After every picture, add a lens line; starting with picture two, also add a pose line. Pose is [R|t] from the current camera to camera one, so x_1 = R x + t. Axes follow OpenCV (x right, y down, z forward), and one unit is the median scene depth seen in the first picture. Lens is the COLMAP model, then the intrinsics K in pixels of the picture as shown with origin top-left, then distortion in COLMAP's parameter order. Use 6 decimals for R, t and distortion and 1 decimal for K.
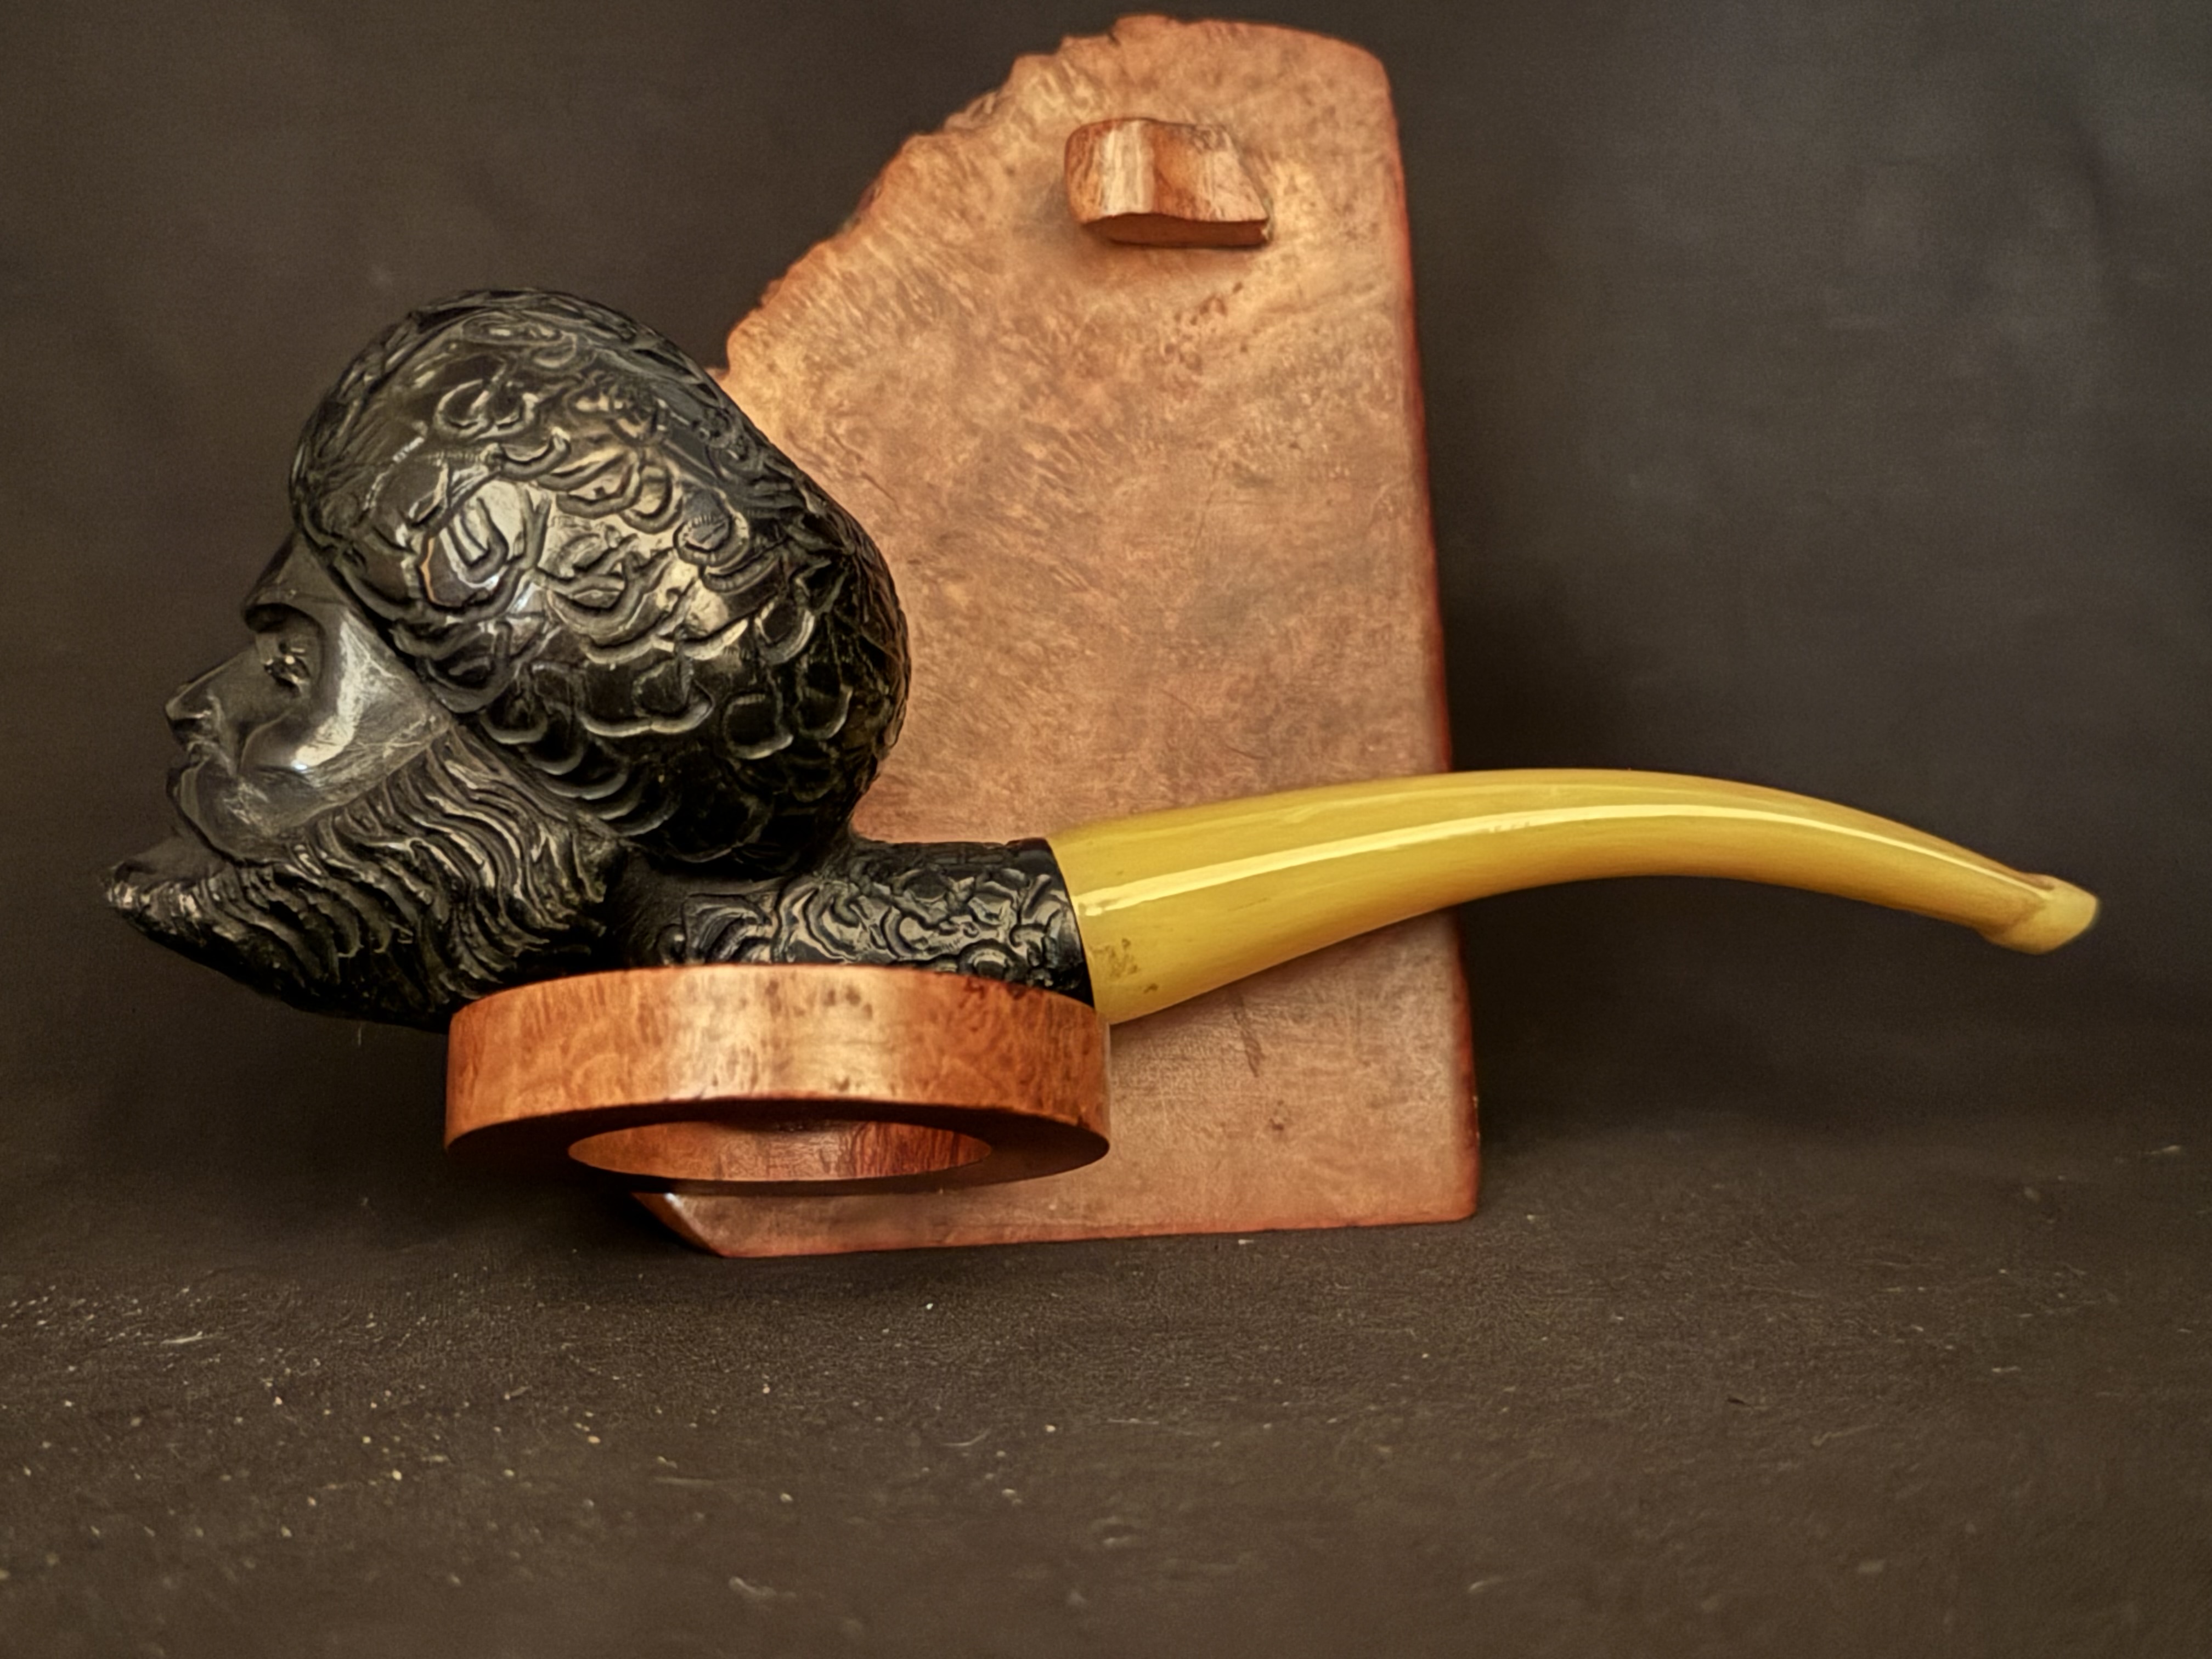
lens RADIAL K [[3333.2, 0, 1093.0], [0, 3333.2, 820.7], [0, 0, 1]] dist [0.202016, 0.000000]
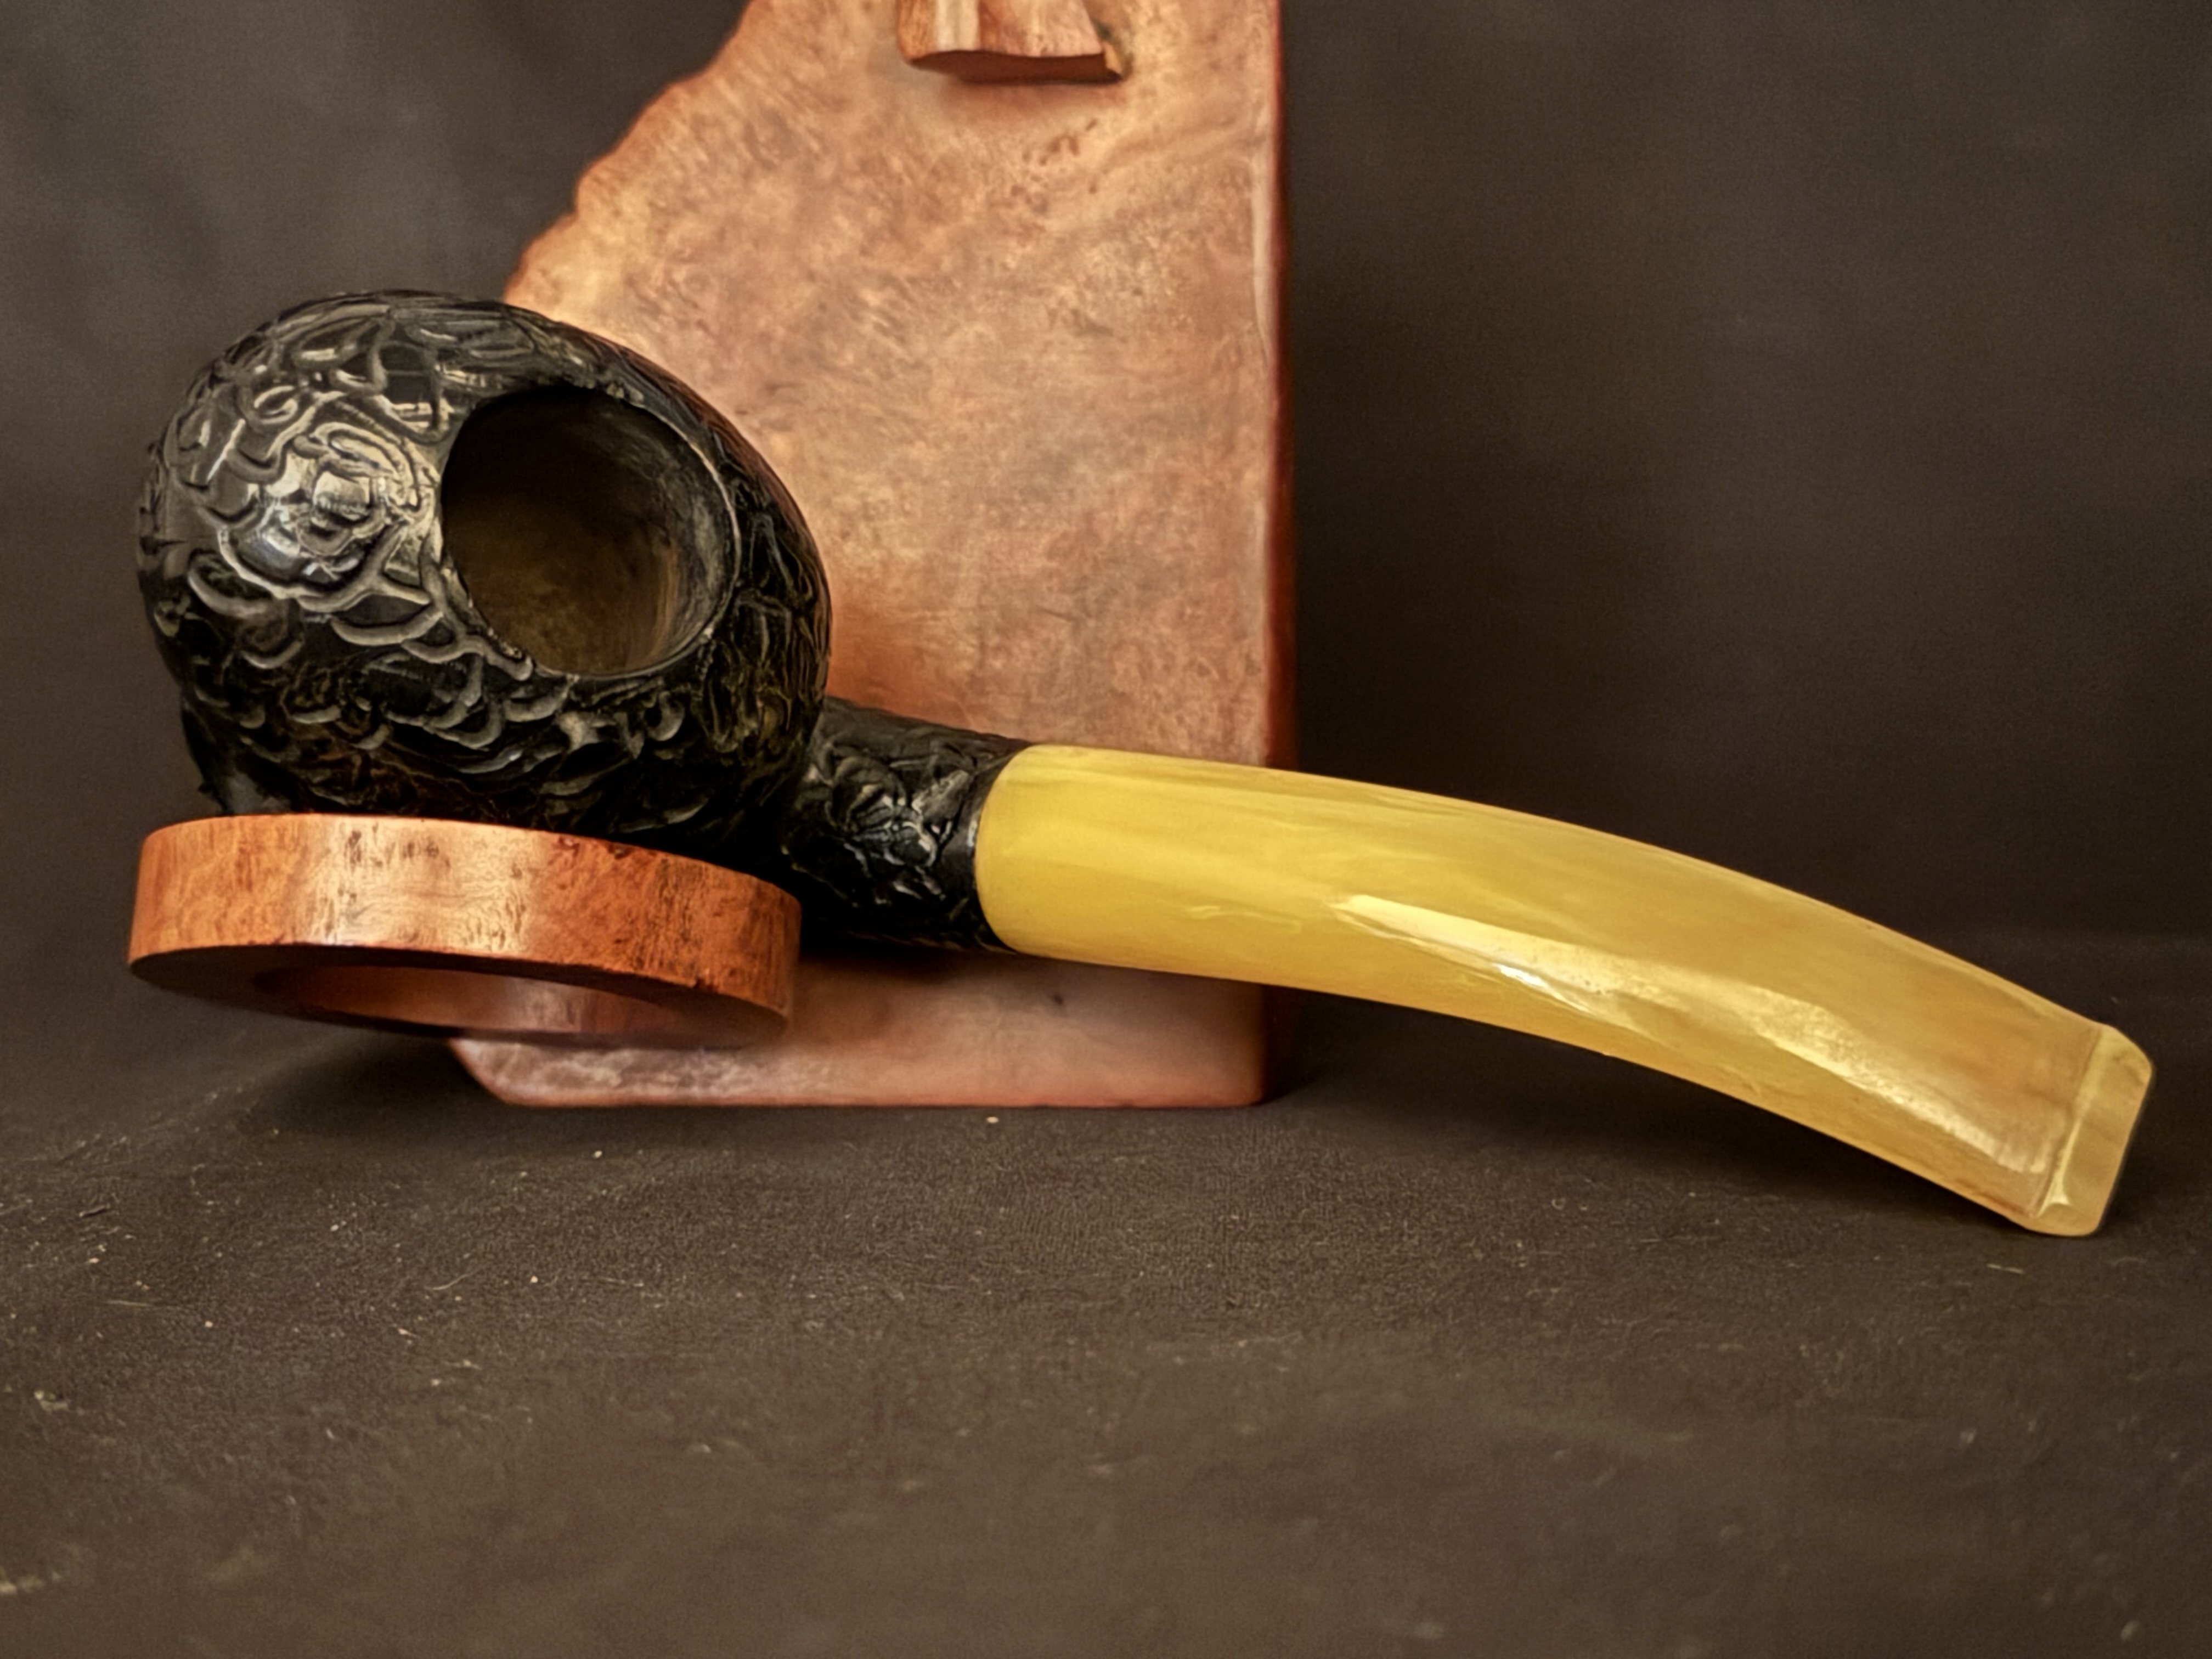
lens RADIAL K [[3621.3, 0, 1112.0], [0, 3621.3, 819.4], [0, 0, 1]] dist [0.161198, 0.000000]
pose [[0.967369, 0.032597, -0.251268, 0.322606], [-0.021988, 0.998749, 0.044915, -0.008297], [0.252418, -0.037924, 0.966875, -0.009921]]
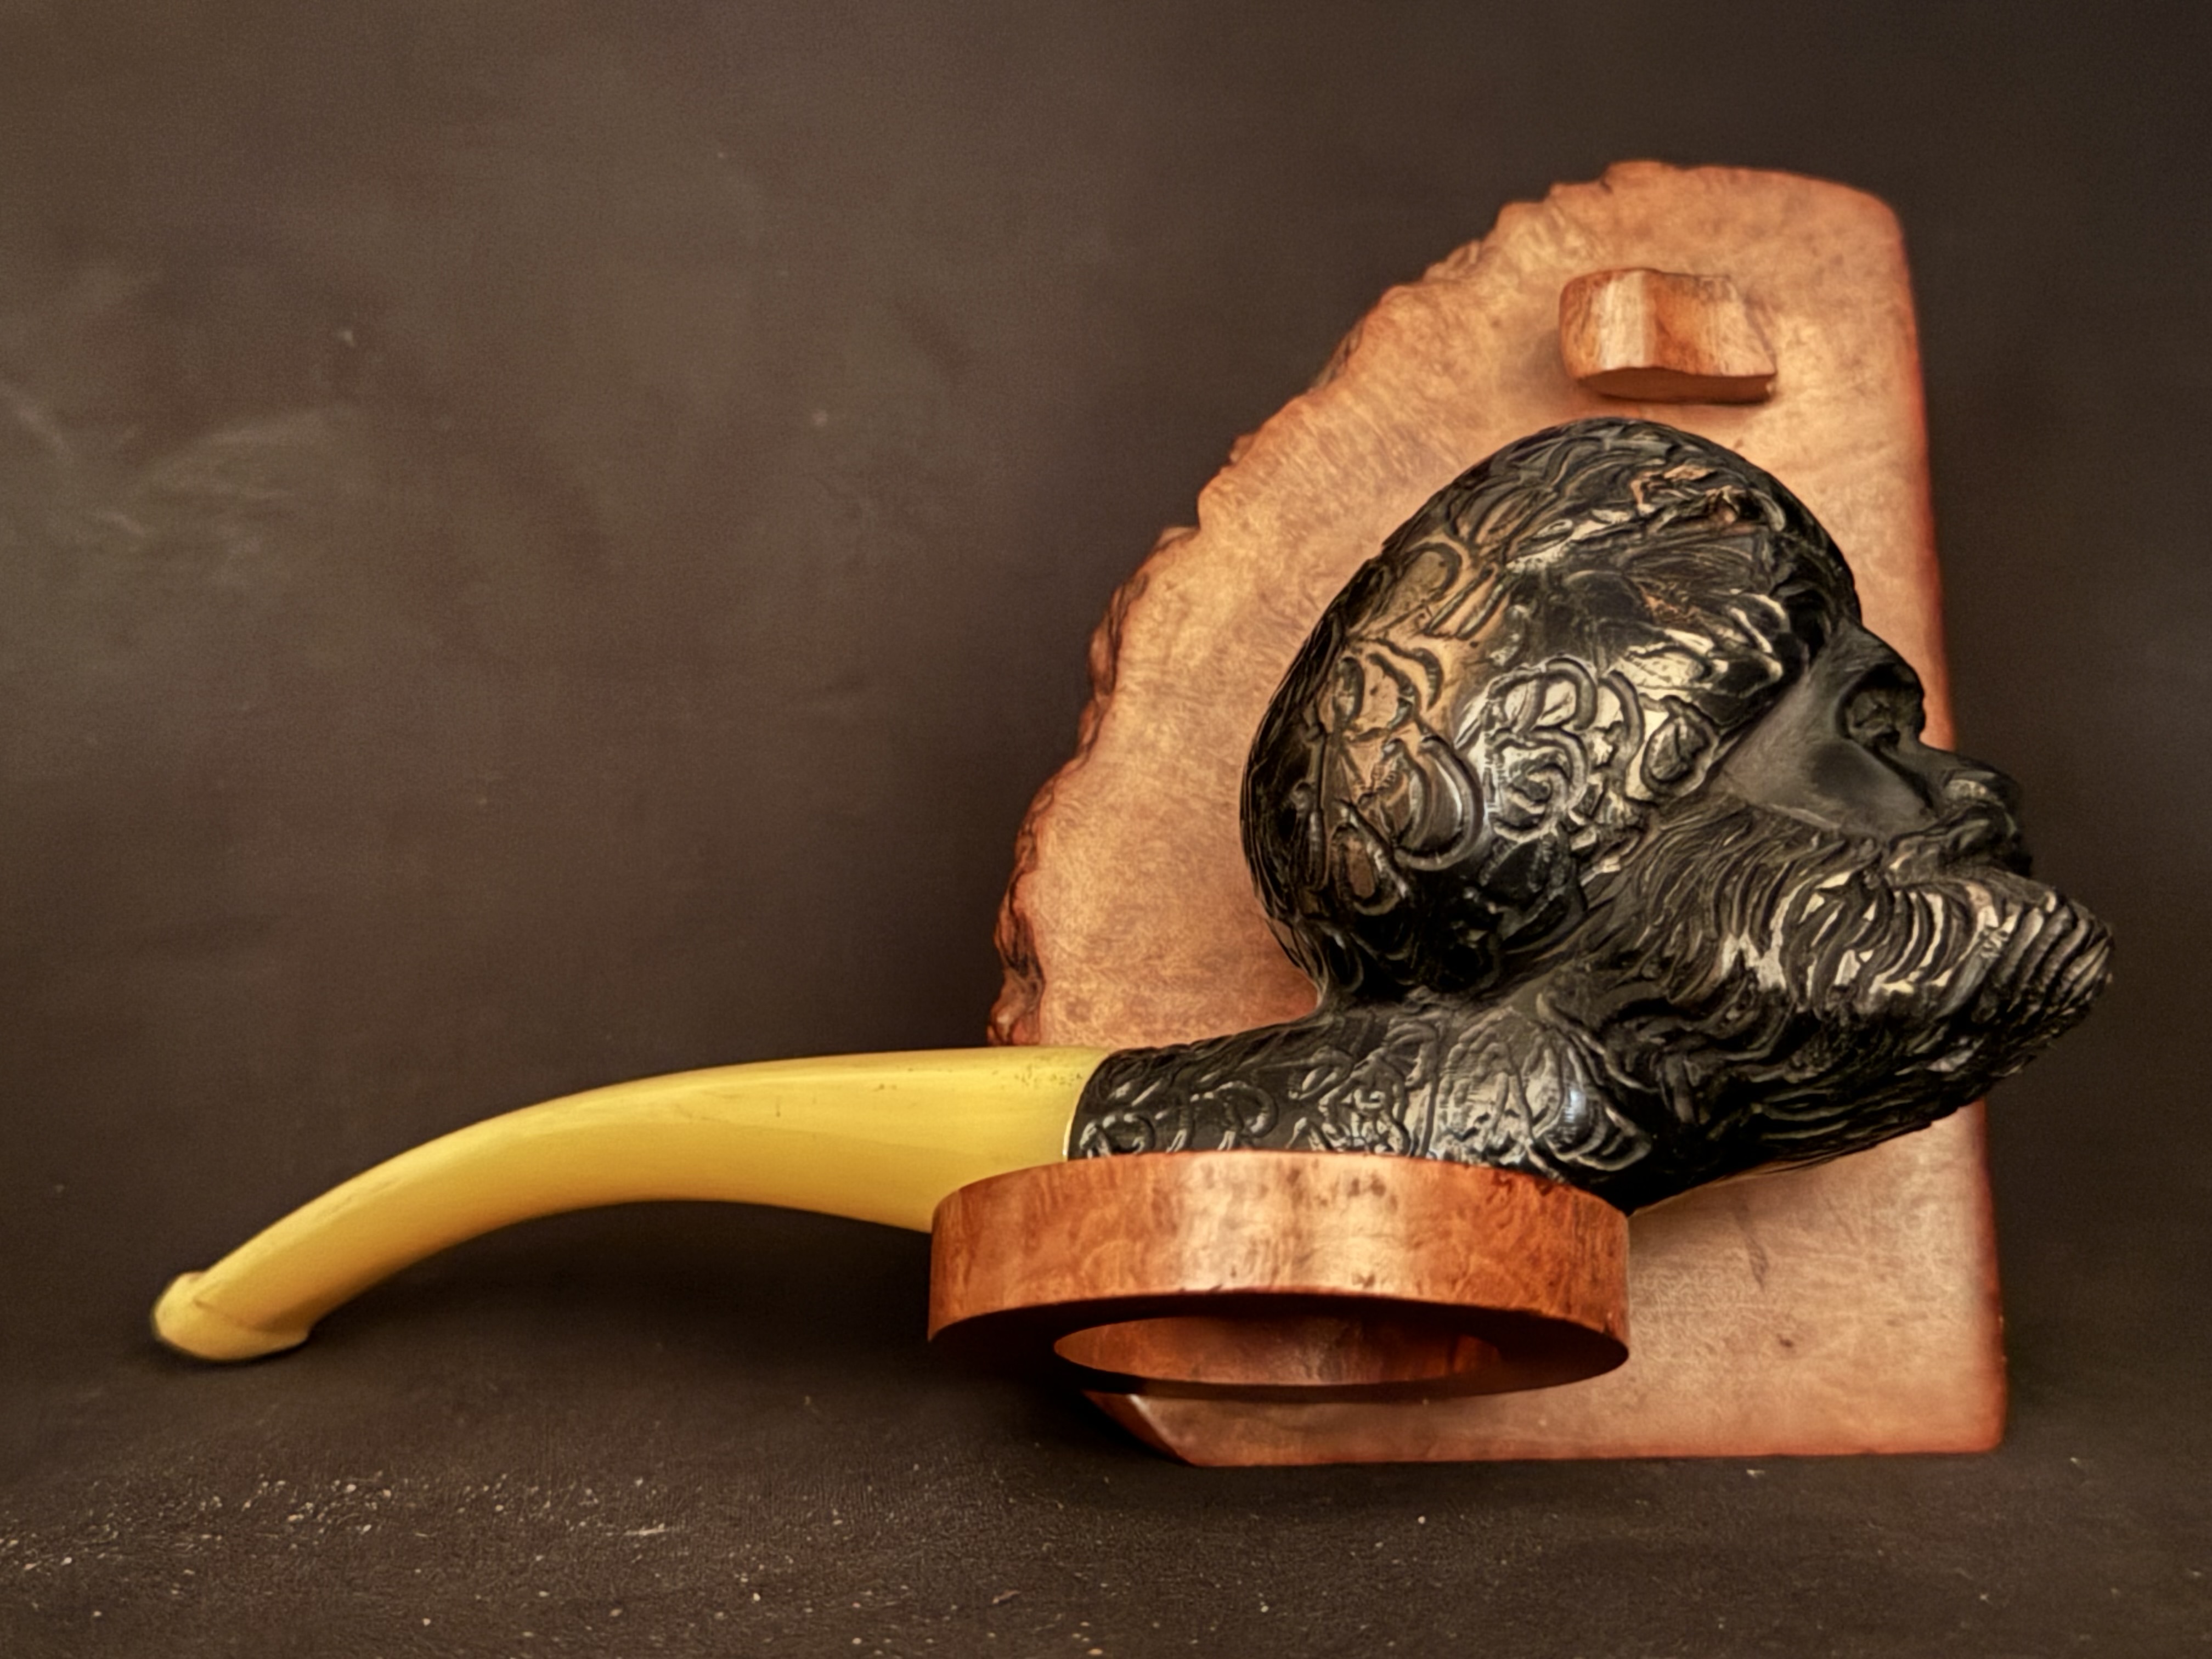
lens RADIAL K [[3621.3, 0, 1104.7], [0, 3621.3, 838.1], [0, 0, 1]] dist [0.161198, 0.000000]
pose [[0.997627, 0.015009, -0.067194, -0.065135], [-0.018305, 0.998645, -0.048707, 0.004418], [0.066372, 0.049822, 0.996550, -0.027508]]
